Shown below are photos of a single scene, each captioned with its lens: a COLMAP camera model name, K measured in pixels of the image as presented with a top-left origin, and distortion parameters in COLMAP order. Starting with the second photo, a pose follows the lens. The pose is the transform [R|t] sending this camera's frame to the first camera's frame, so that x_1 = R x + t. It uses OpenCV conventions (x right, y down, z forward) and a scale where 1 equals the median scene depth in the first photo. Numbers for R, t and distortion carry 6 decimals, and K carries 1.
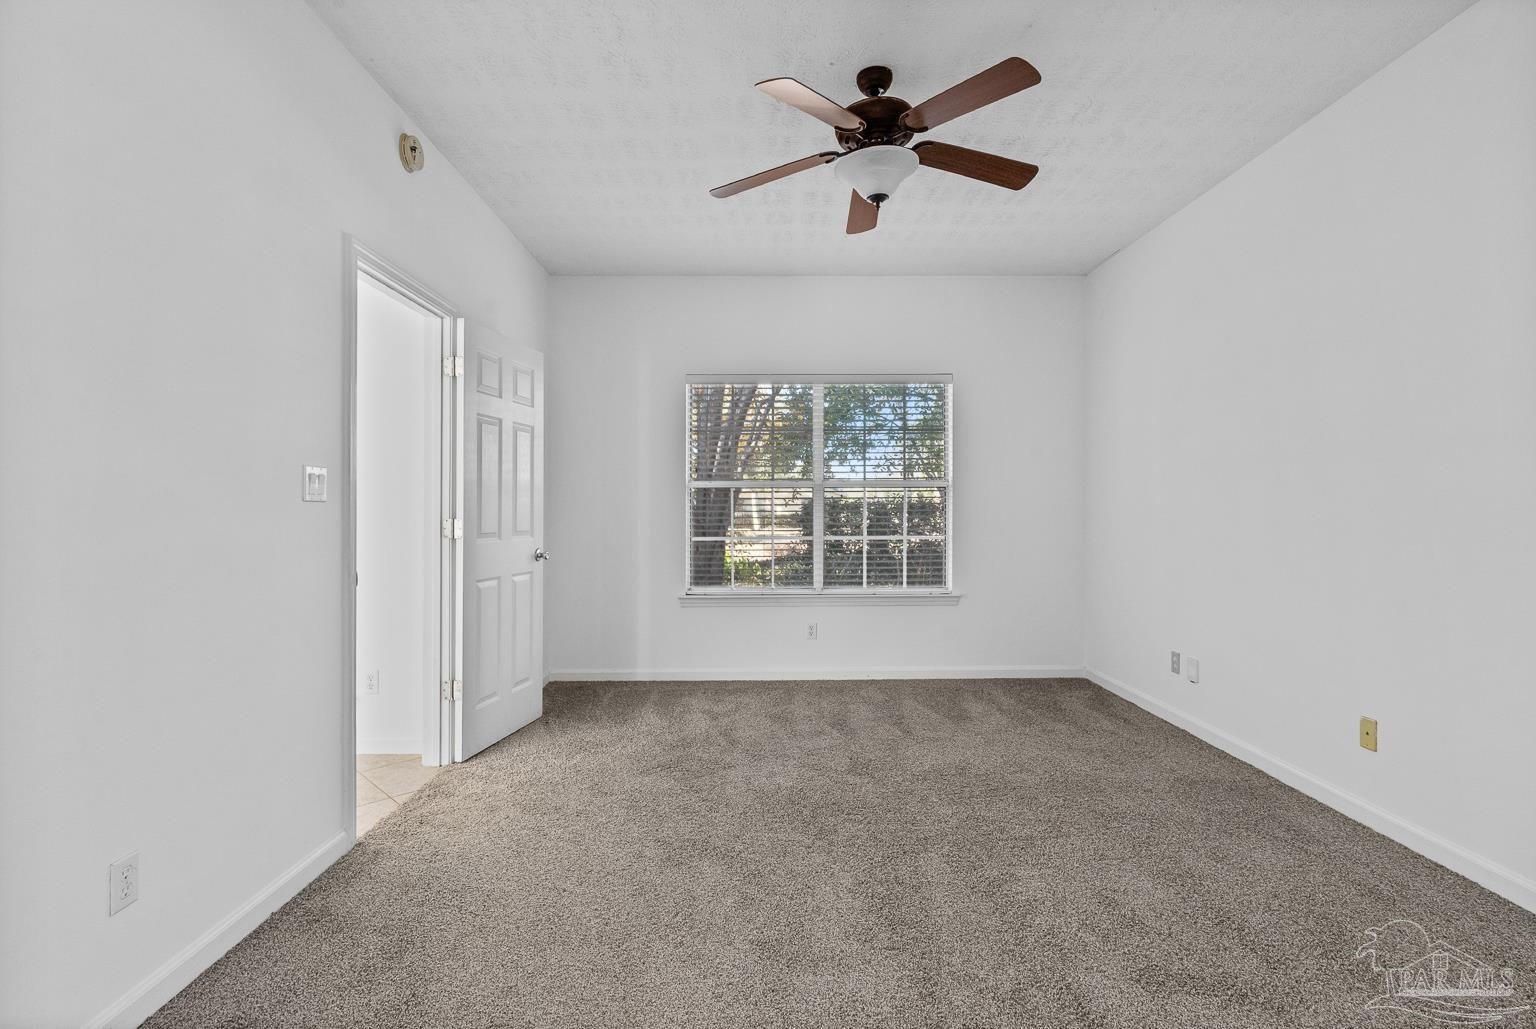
lens RADIAL K [[724.1, 0, 756.9], [0, 724.1, 514.0], [0, 0, 1]] dist [-0.003631, 0.001386]
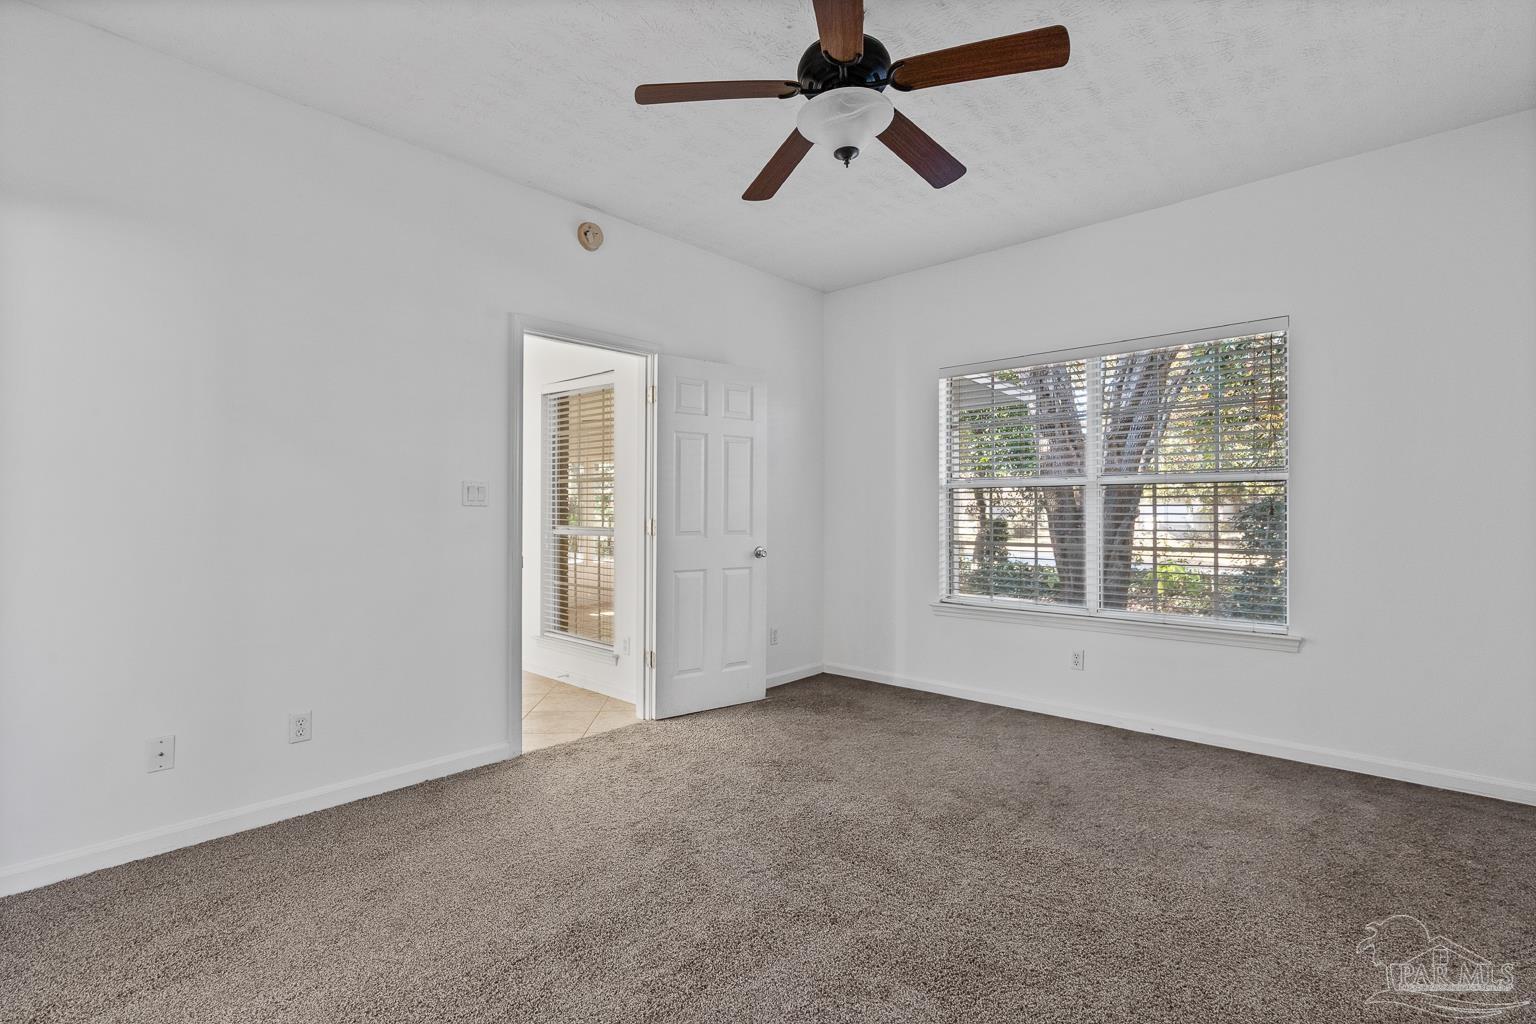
lens RADIAL K [[714.7, 0, 767.5], [0, 714.7, 508.4], [0, 0, 1]] dist [0.000605, 0.000507]
pose [[0.729519, -0.000912, -0.683960, 0.561461], [-0.003789, 0.999978, -0.005374, -0.005983], [0.683950, 0.006512, 0.729500, 0.257447]]
